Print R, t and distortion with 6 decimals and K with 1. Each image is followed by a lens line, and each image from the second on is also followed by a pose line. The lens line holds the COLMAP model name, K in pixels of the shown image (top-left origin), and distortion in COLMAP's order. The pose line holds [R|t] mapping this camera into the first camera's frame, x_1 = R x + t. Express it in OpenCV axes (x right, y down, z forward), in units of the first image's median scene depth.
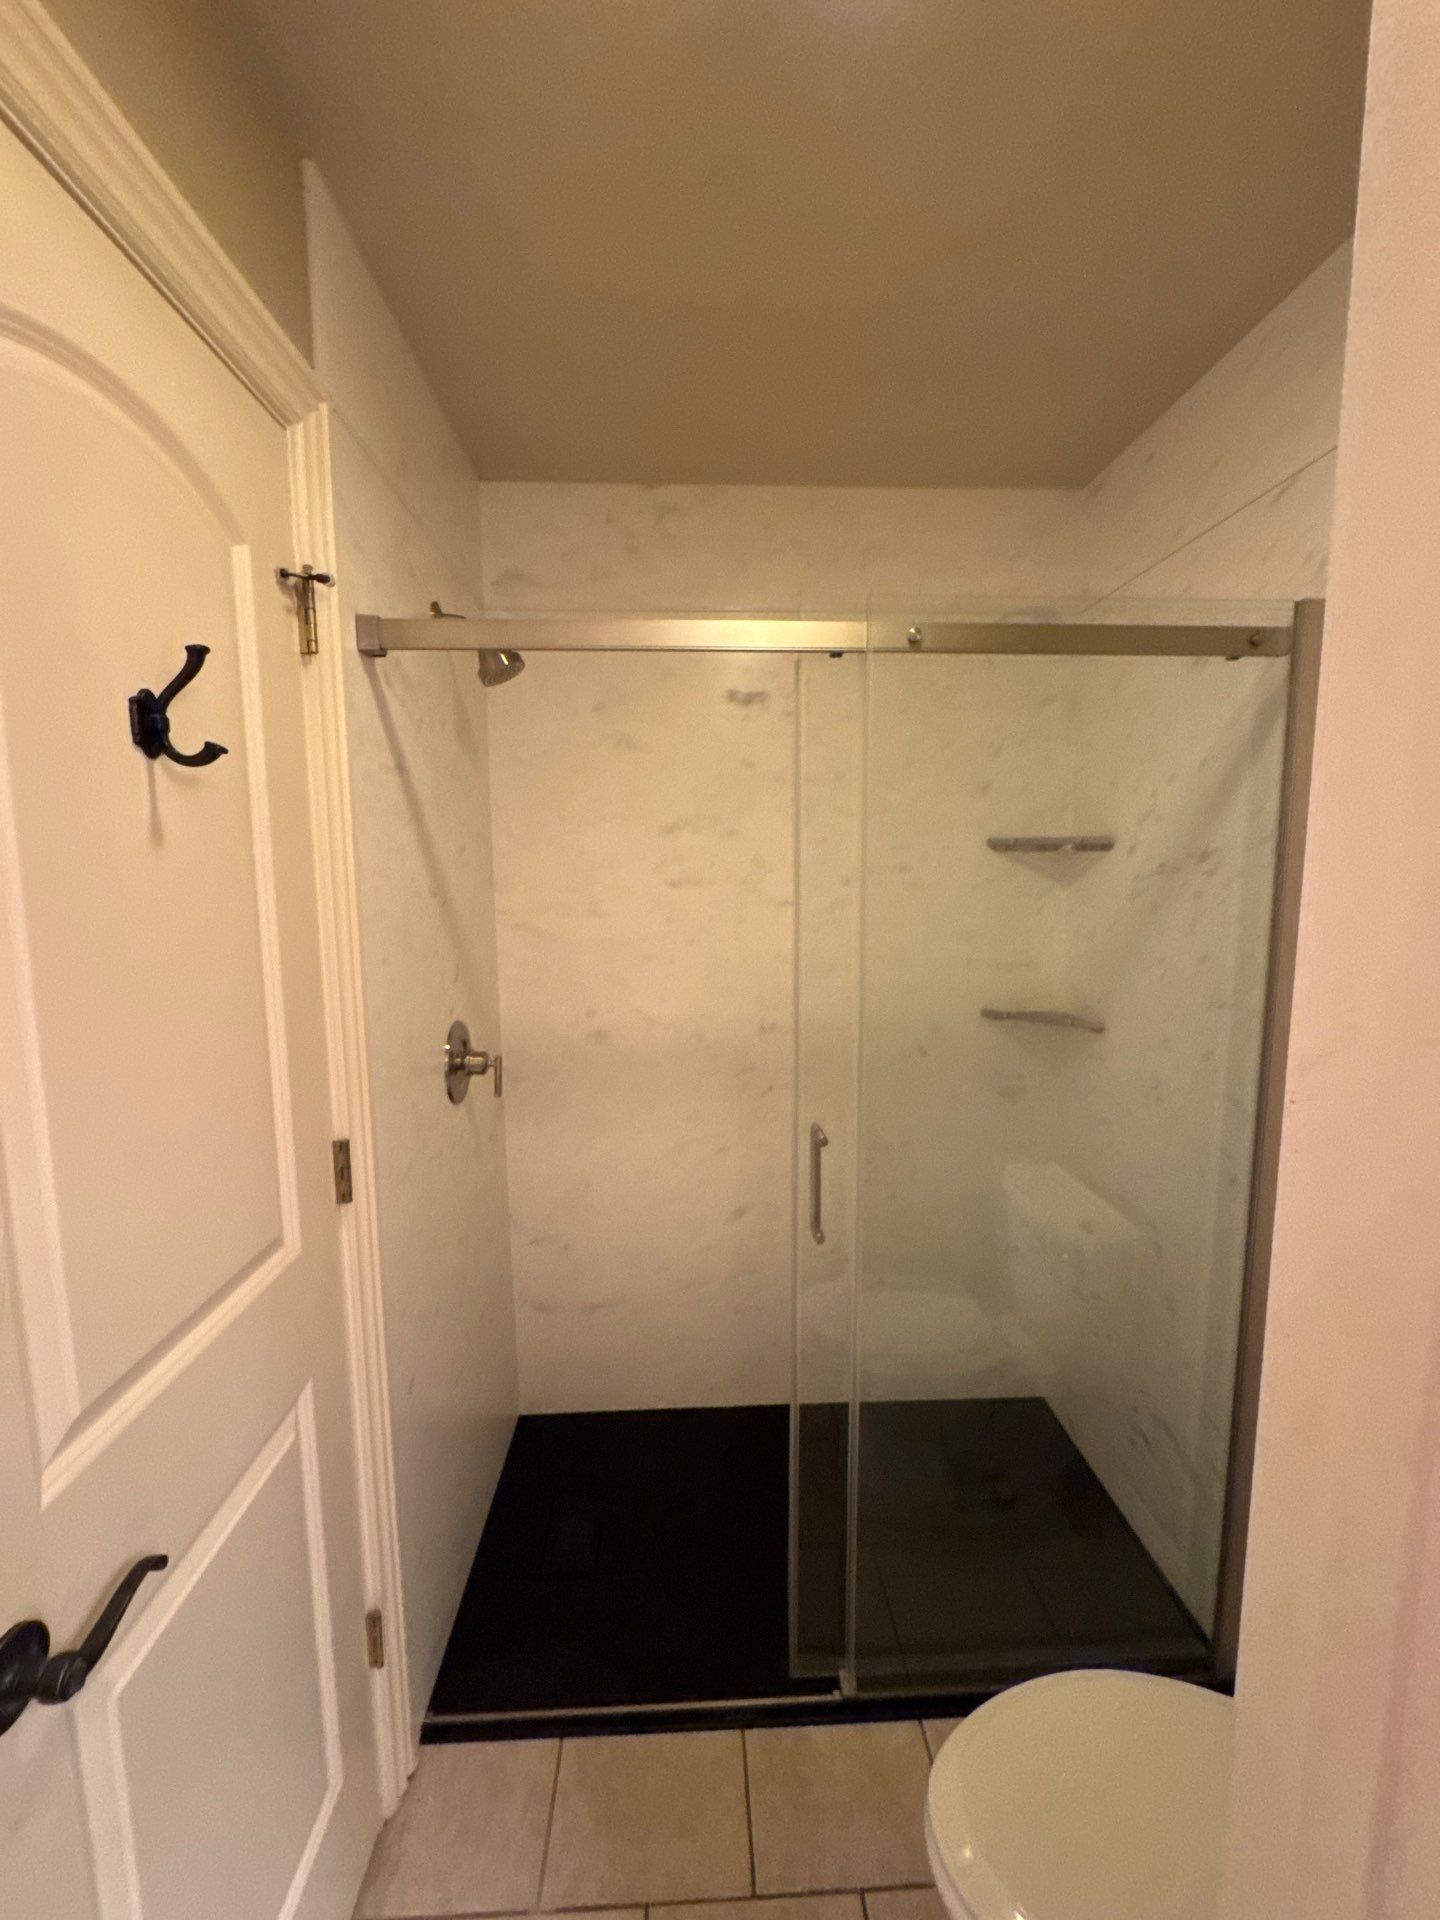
lens RADIAL K [[762.9, 0, 718.7], [0, 762.9, 961.8], [0, 0, 1]] dist [-0.002666, -0.000010]
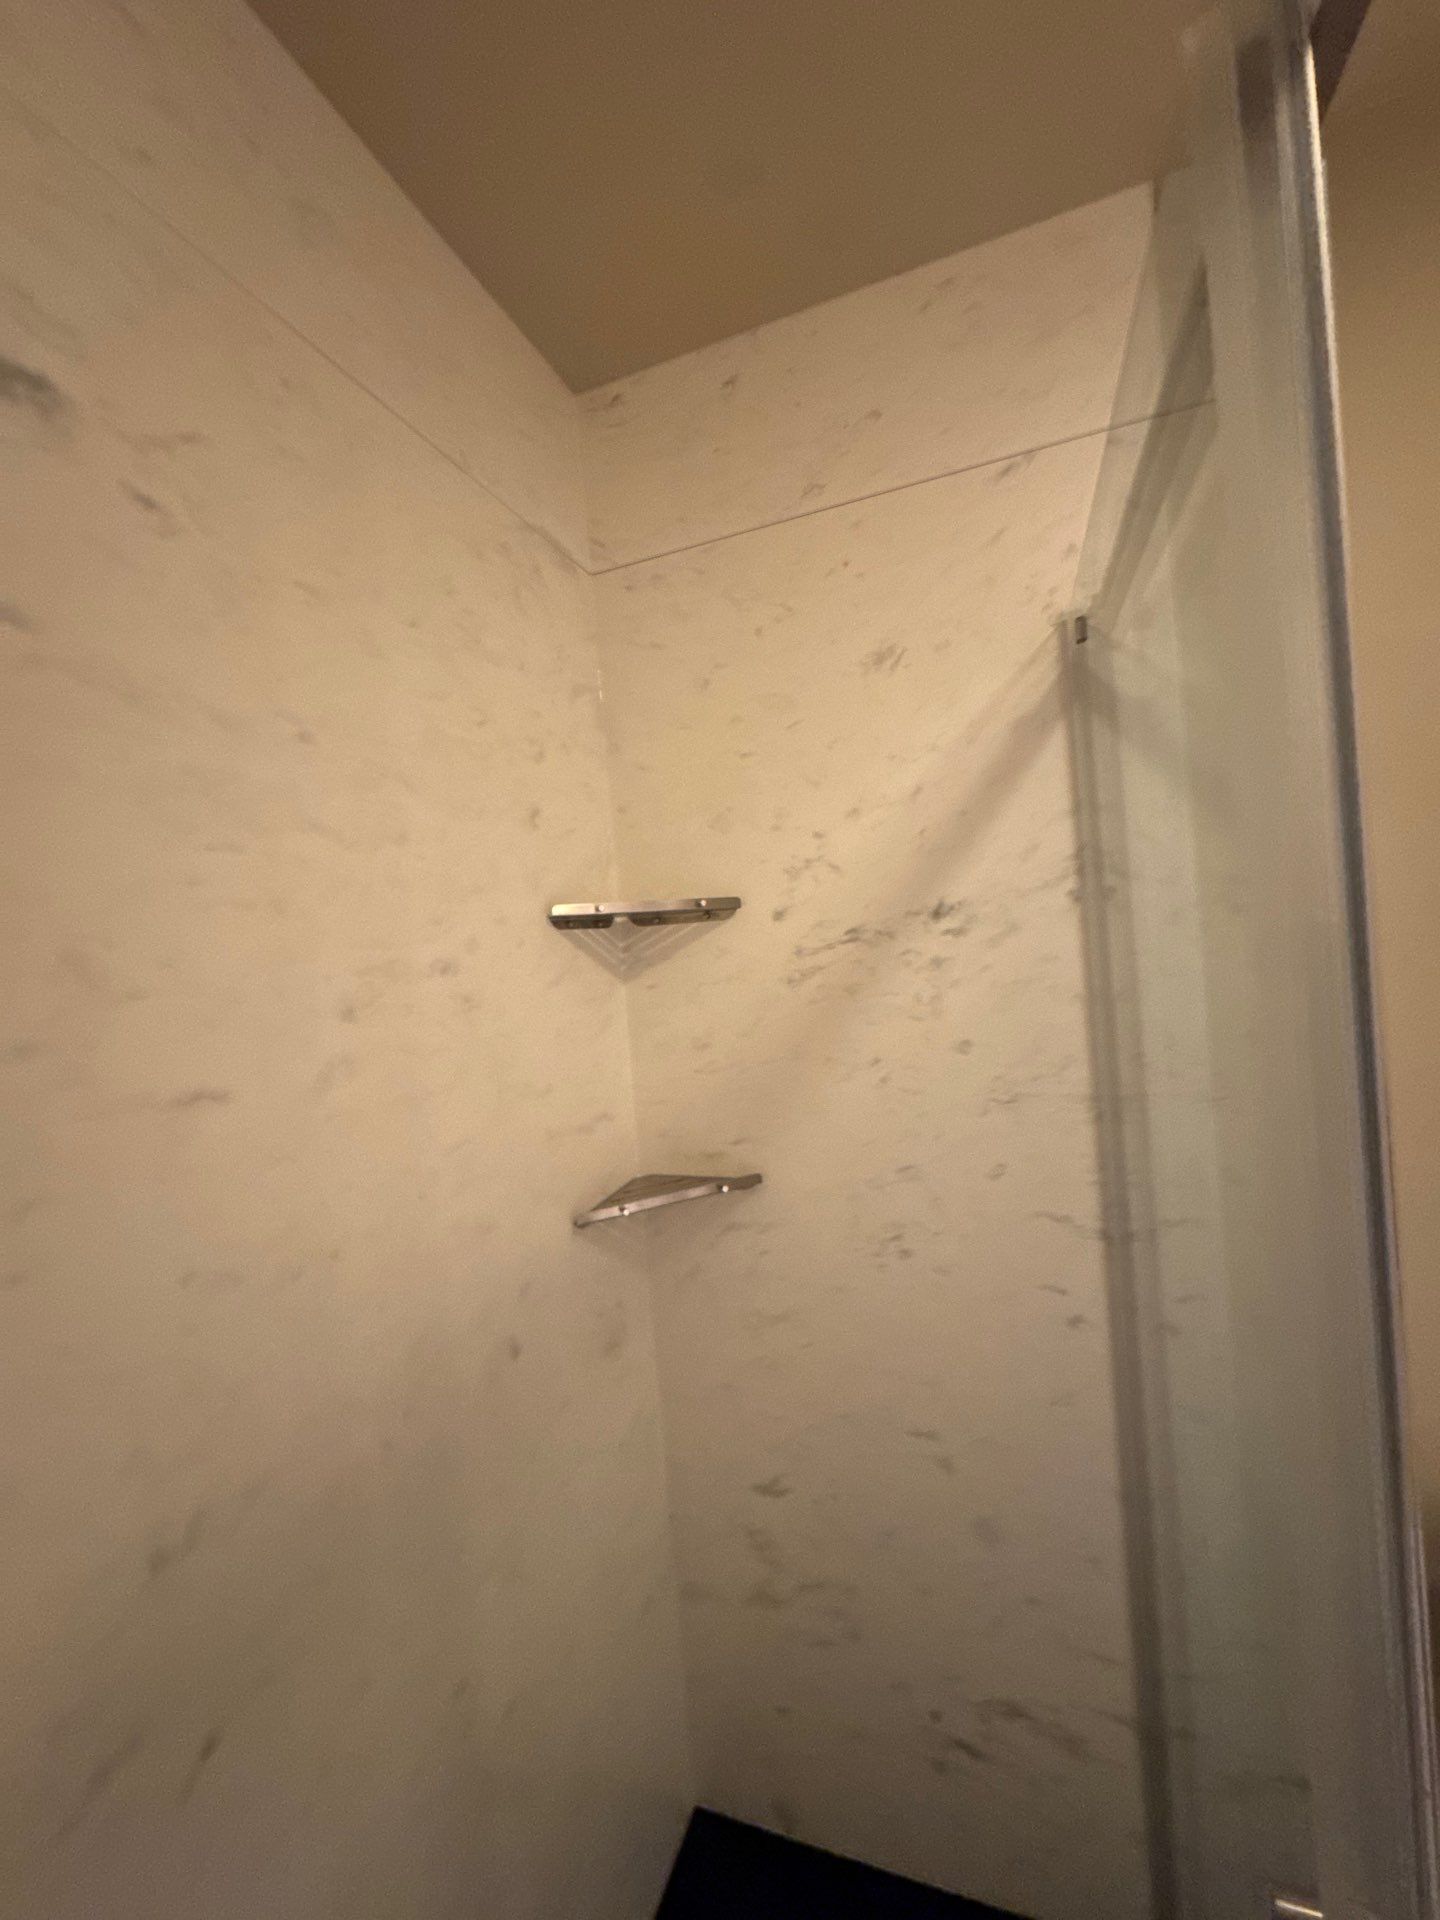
lens RADIAL K [[765.6, 0, 716.7], [0, 765.6, 961.4], [0, 0, 1]] dist [-0.001188, 0.000001]
pose [[0.387141, -0.048095, 0.920765, -0.145429], [0.192704, 0.980805, -0.029793, -0.106467], [-0.901658, 0.188969, 0.388978, 0.881916]]
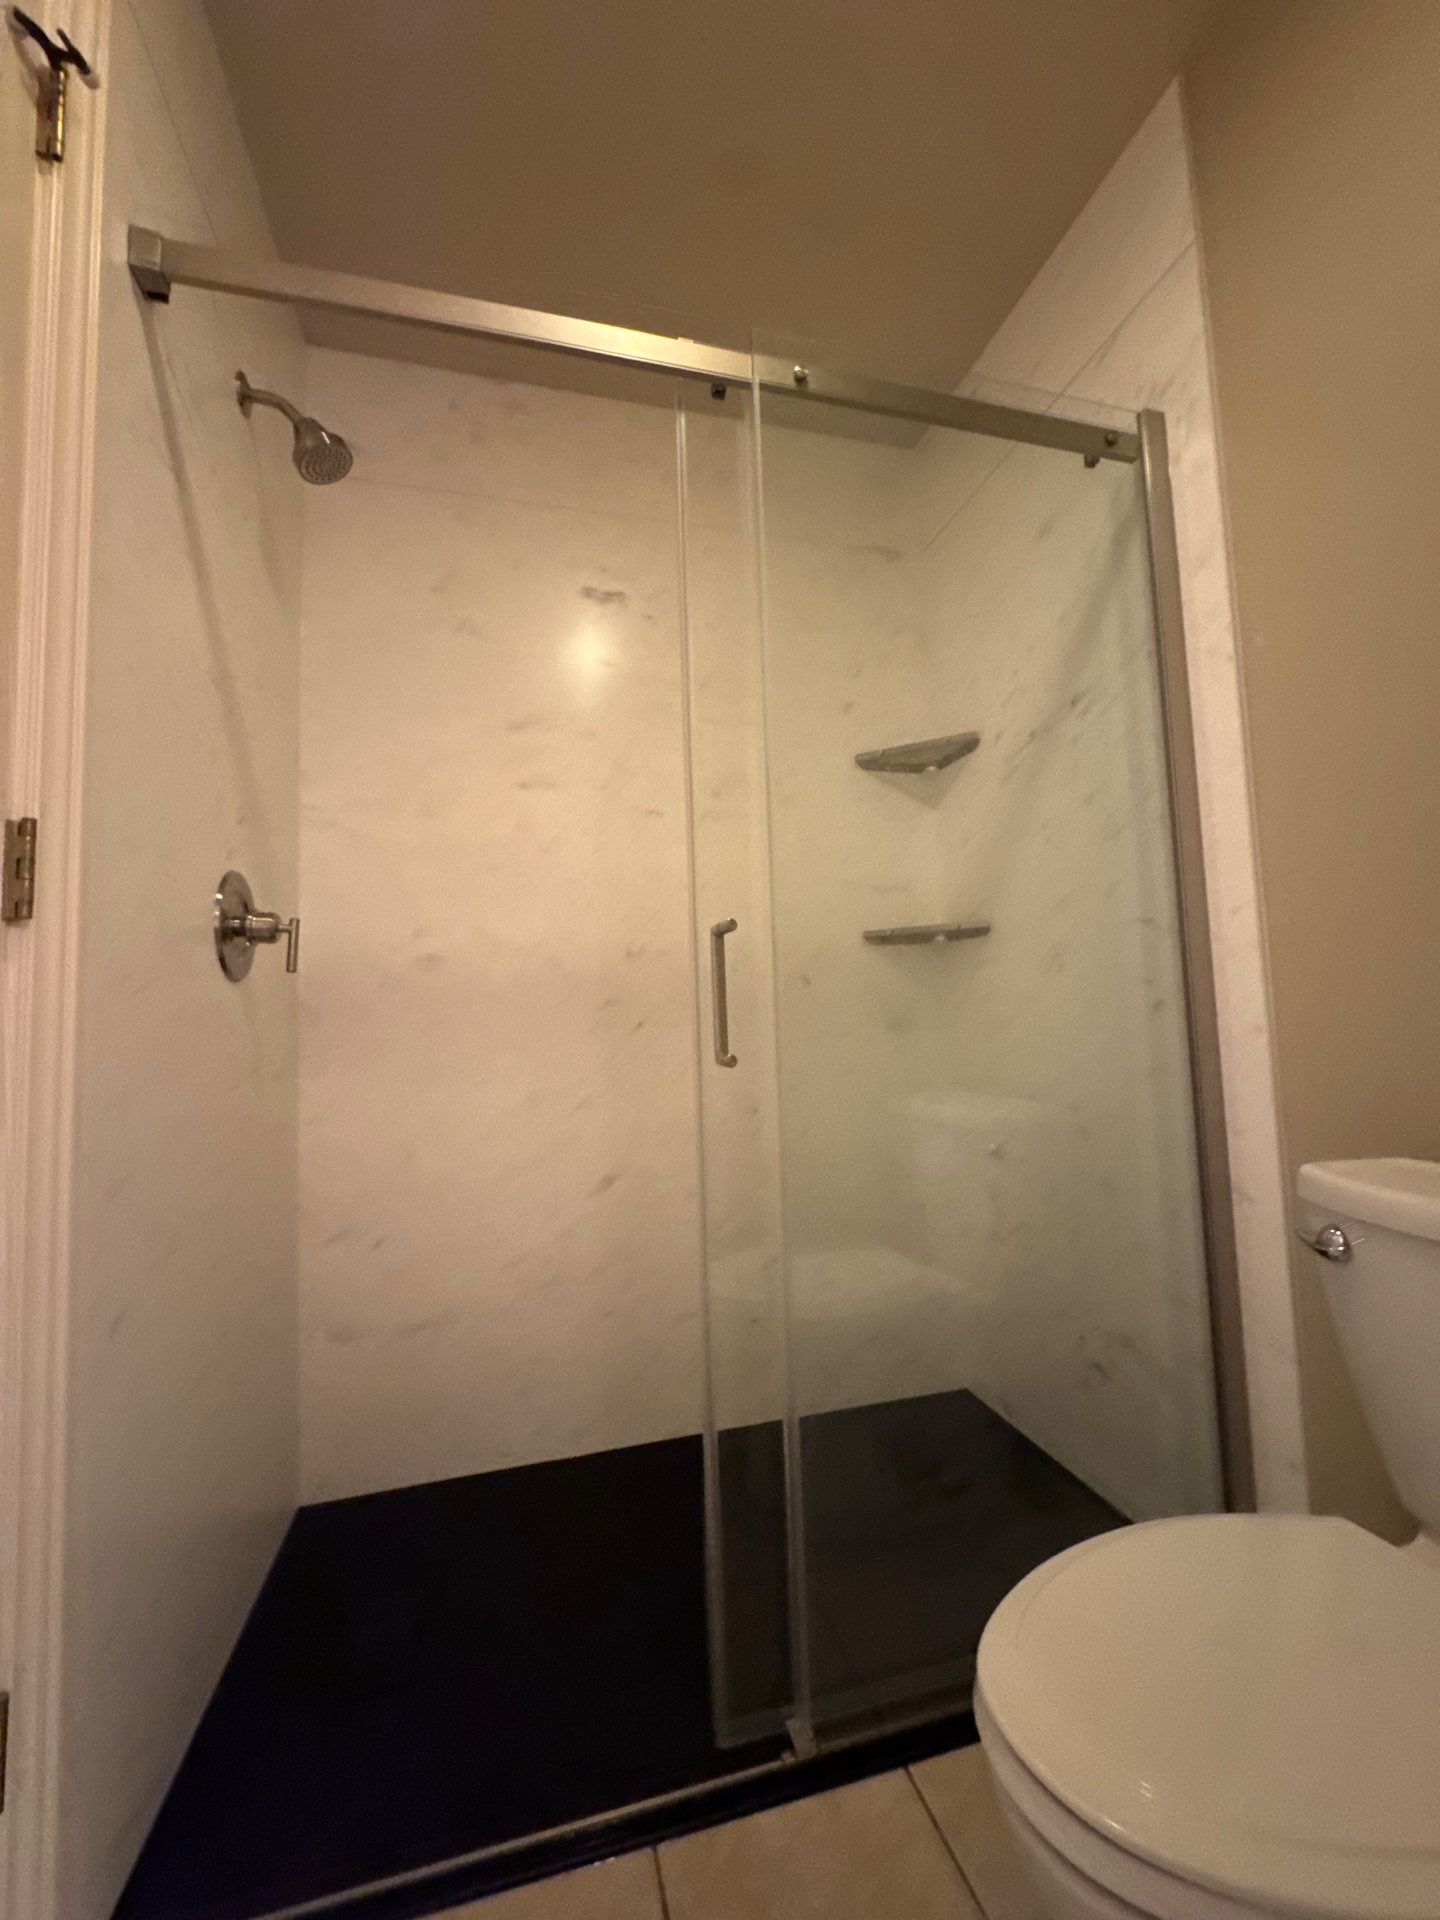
lens RADIAL K [[765.6, 0, 716.7], [0, 765.6, 961.4], [0, 0, 1]] dist [-0.001188, 0.000001]
pose [[0.976821, -0.009646, 0.213840, -0.041898], [0.051434, 0.980293, -0.190734, 0.353054], [-0.207786, 0.197311, 0.958067, 0.194564]]
